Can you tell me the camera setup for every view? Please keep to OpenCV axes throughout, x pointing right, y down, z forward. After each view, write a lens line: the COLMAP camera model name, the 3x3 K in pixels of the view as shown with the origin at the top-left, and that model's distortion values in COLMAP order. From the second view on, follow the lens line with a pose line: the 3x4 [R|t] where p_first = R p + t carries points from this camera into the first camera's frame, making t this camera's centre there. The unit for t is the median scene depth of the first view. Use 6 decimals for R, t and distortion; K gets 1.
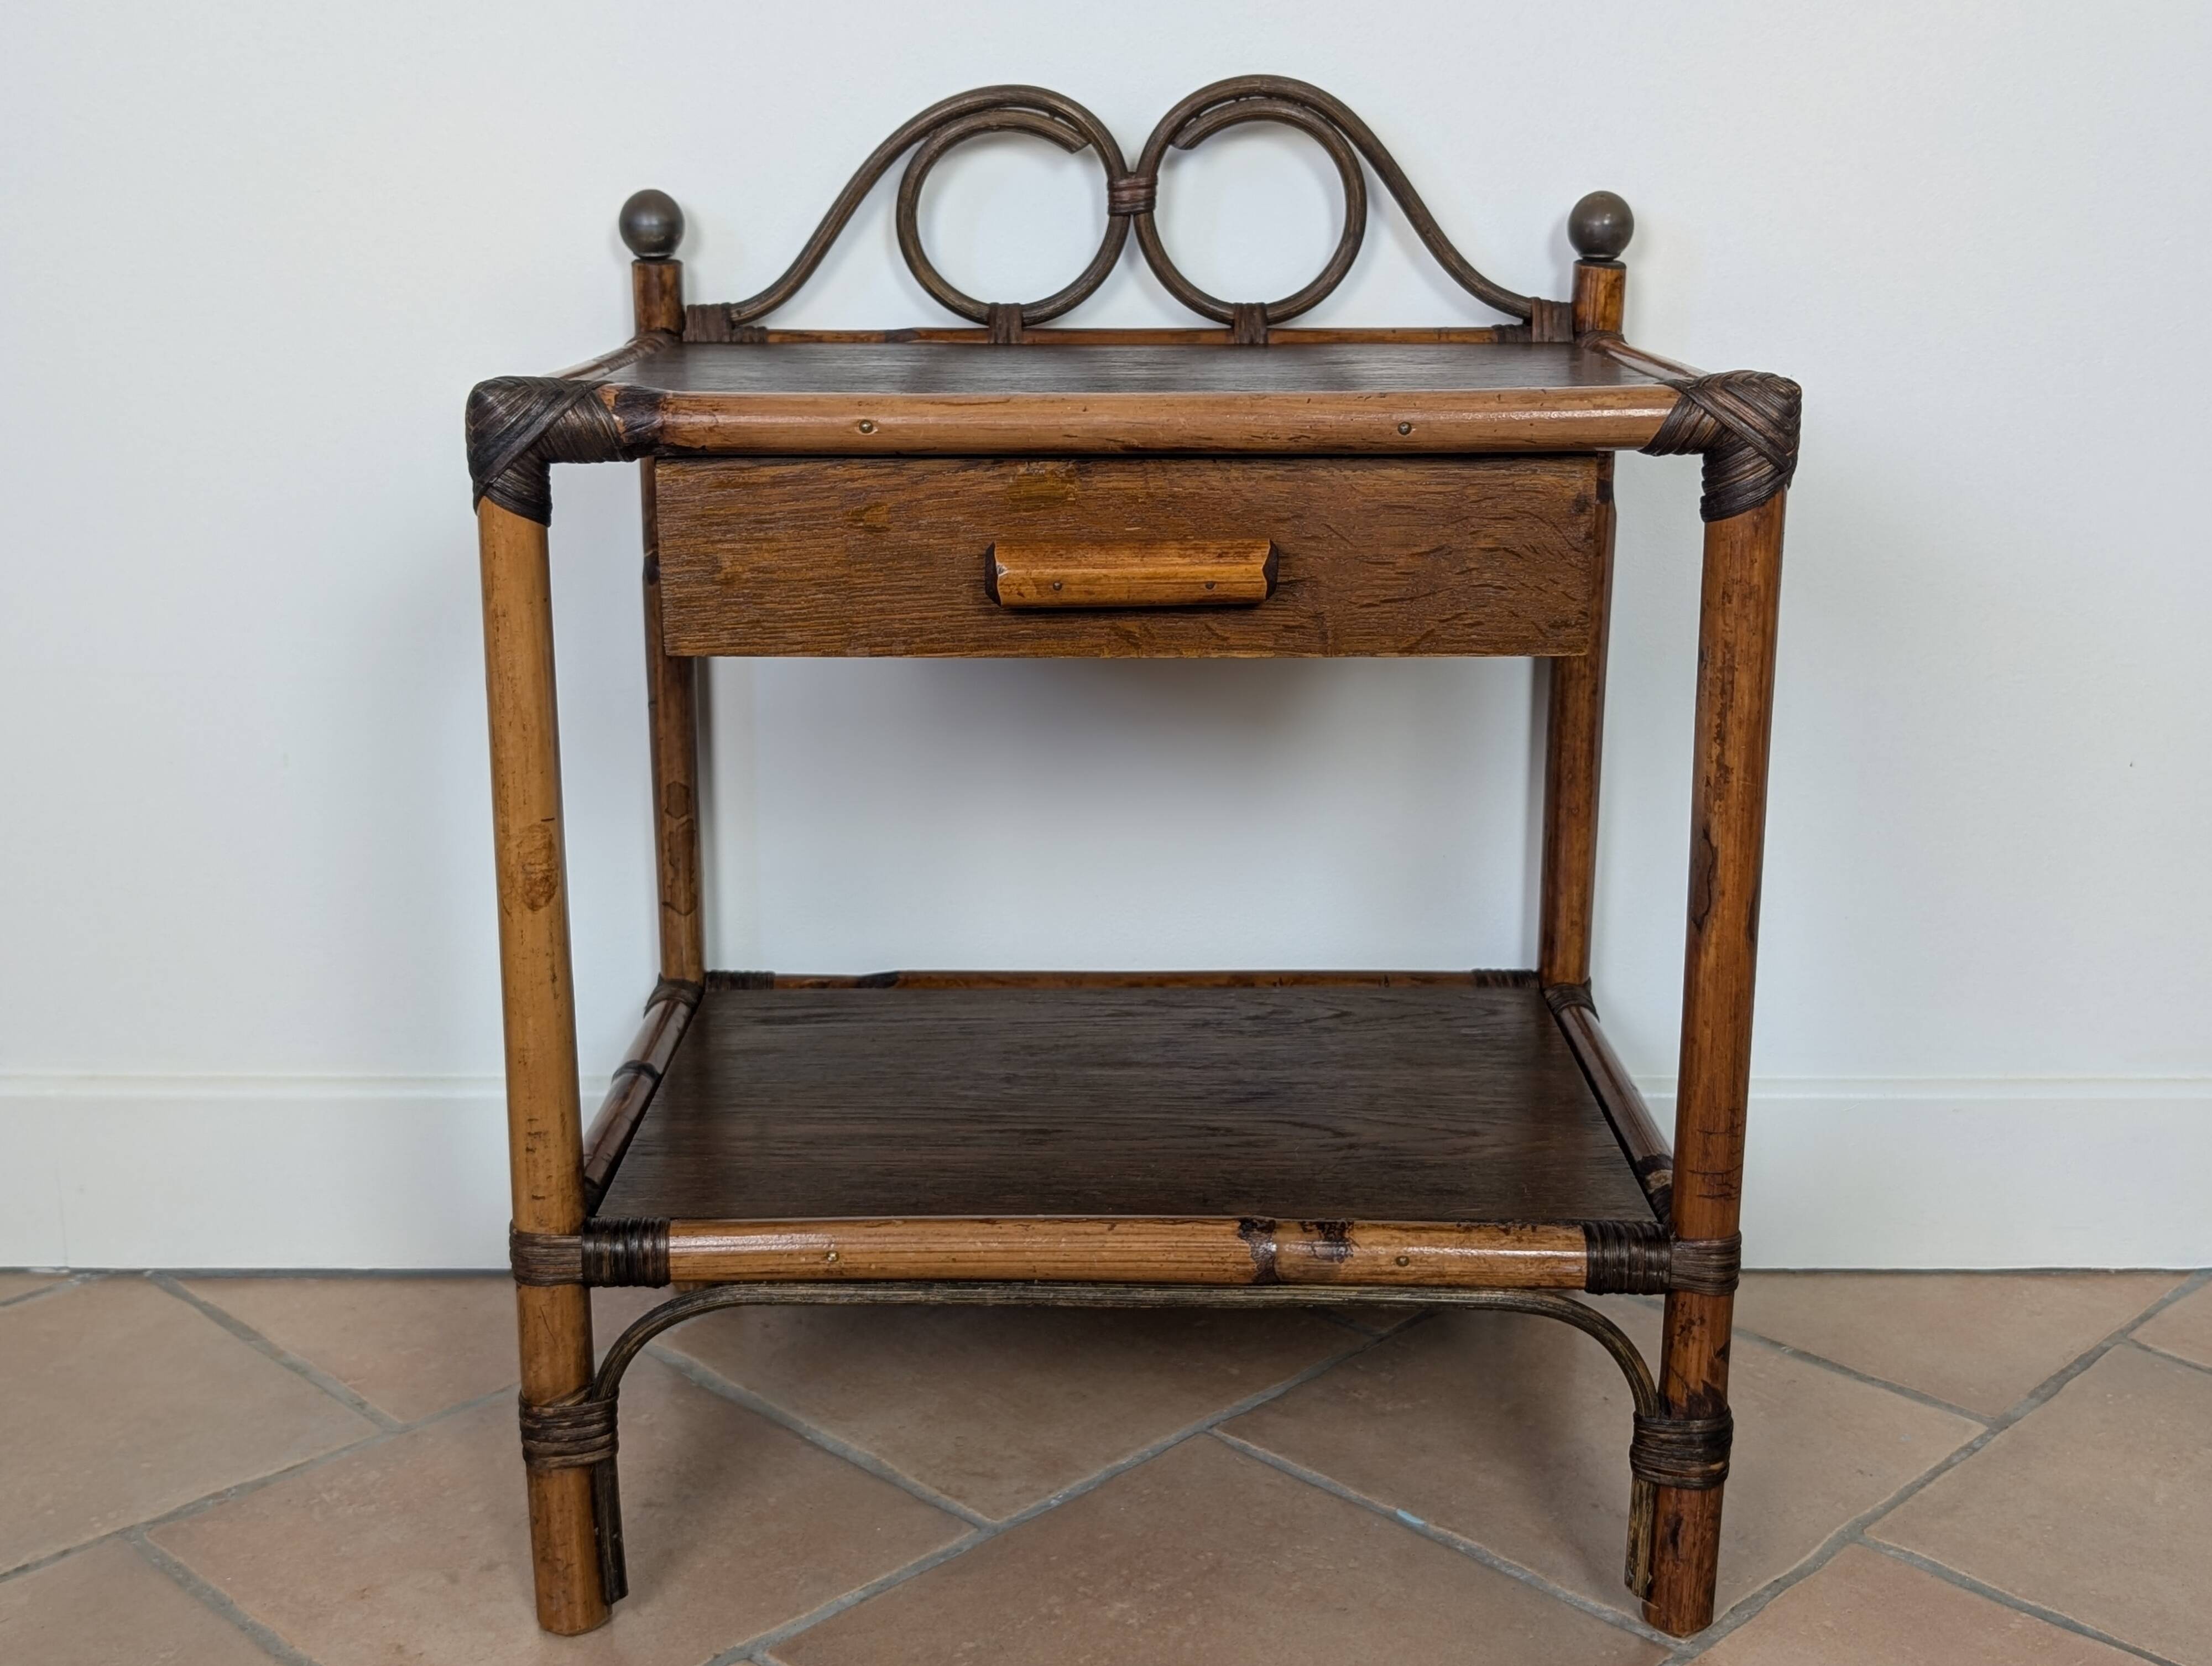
lens RADIAL K [[2622.5, 0, 1091.3], [0, 2622.5, 826.1], [0, 0, 1]] dist [0.043343, 0.000000]
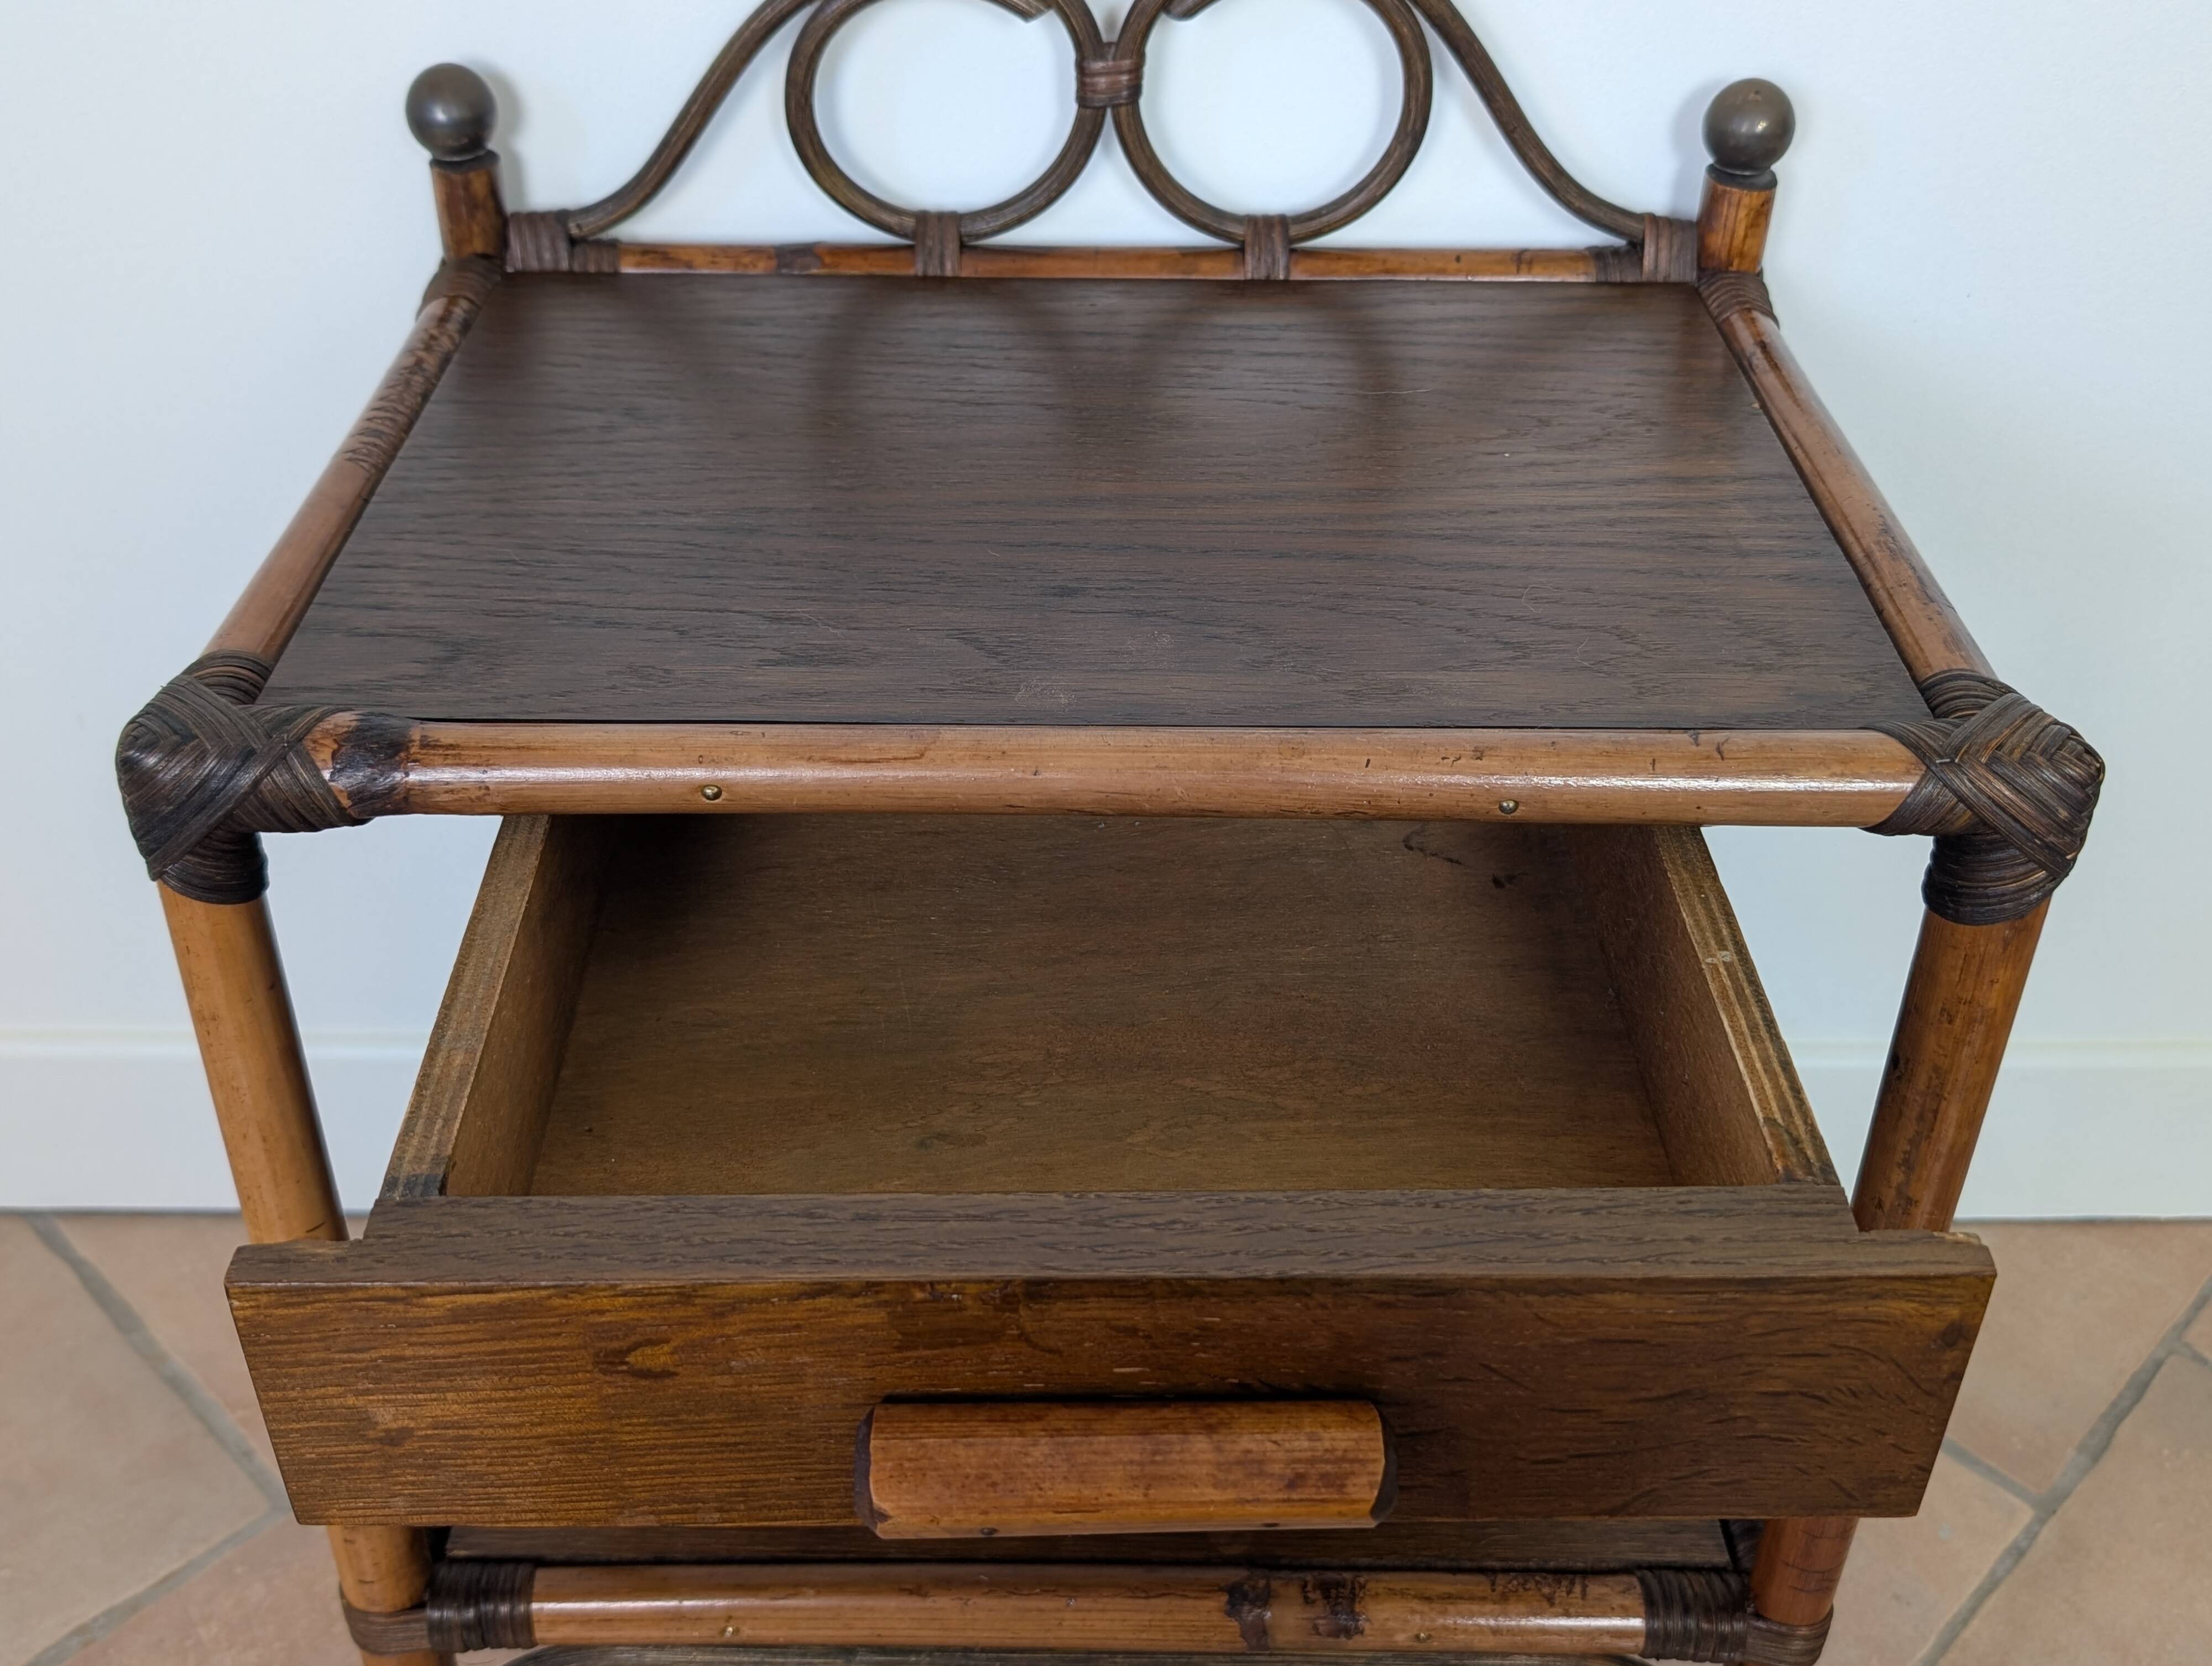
lens RADIAL K [[2282.2, 0, 1074.4], [0, 2282.2, 795.8], [0, 0, 1]] dist [-0.001069, 0.000000]
pose [[0.999985, 0.003961, 0.003840, 0.004789], [-0.005030, 0.940447, 0.339904, -0.301862], [-0.002265, -0.339918, 0.940452, 0.385544]]
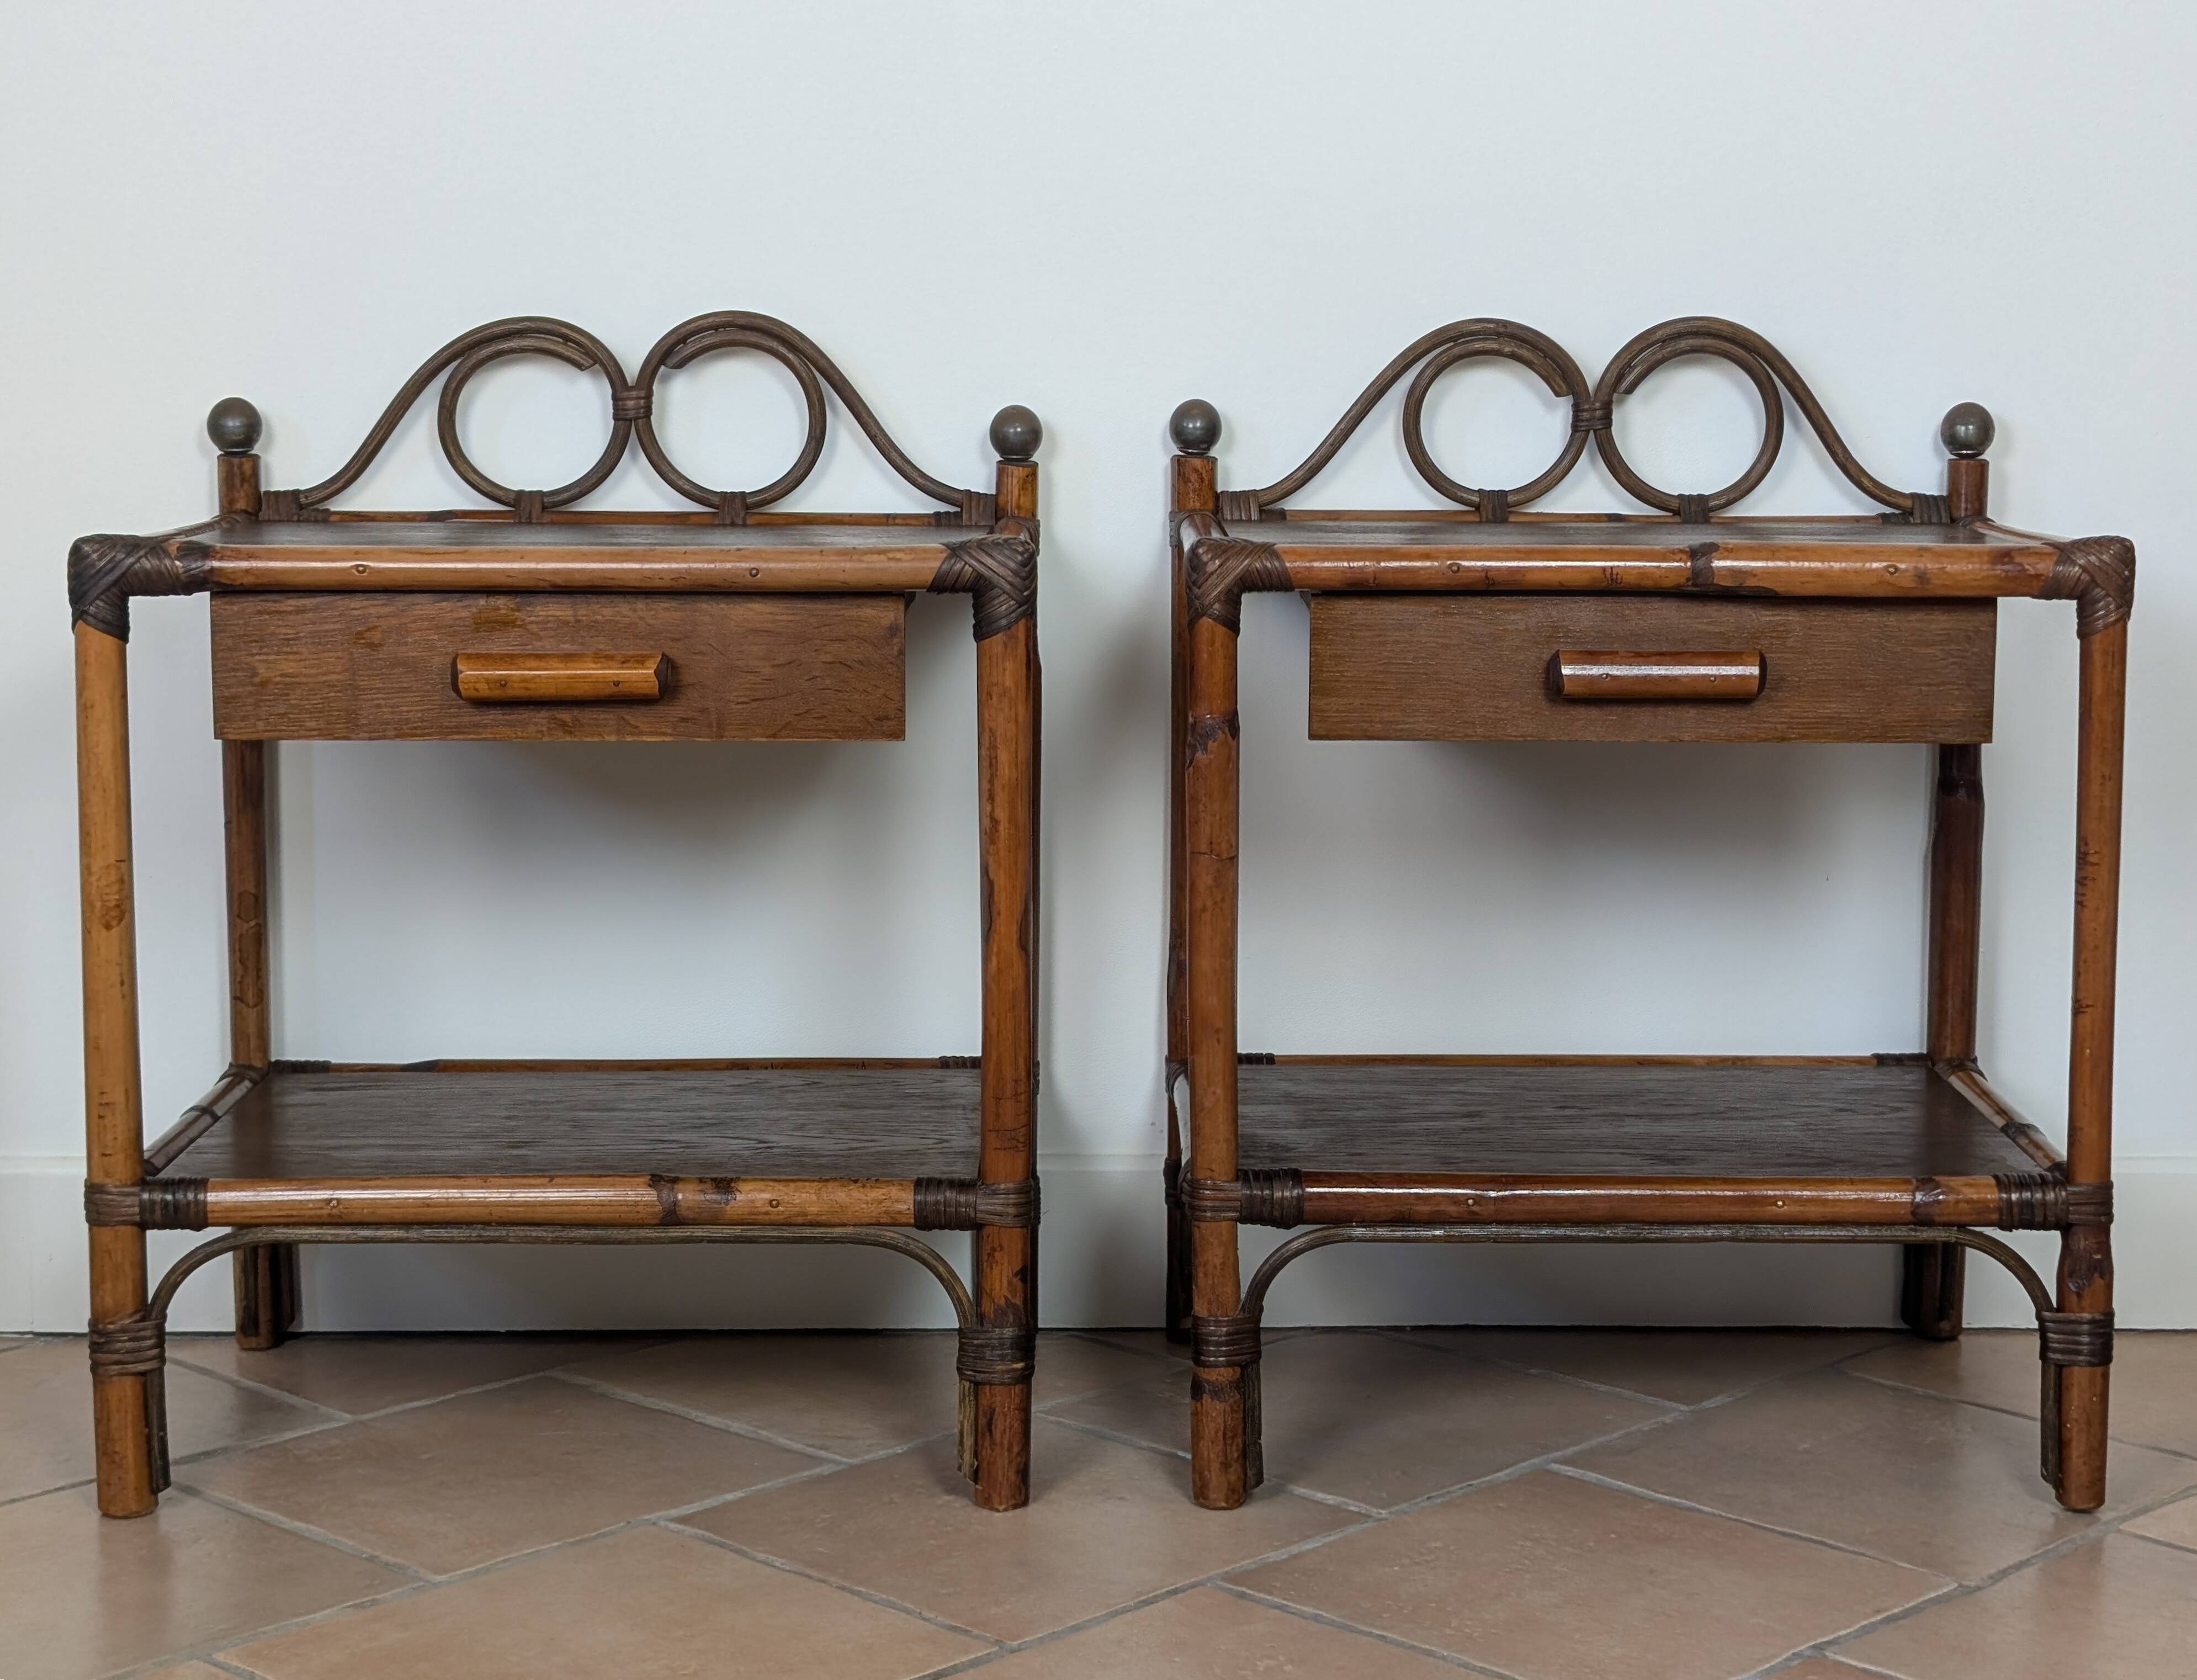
lens RADIAL K [[3930.2, 0, 1224.9], [0, 3930.2, 833.7], [0, 0, 1]] dist [0.029103, 0.000000]
pose [[0.999043, 0.001532, 0.043720, 0.238245], [0.003764, 0.992672, -0.120785, 0.203493], [-0.043584, 0.120834, 0.991715, -0.906049]]
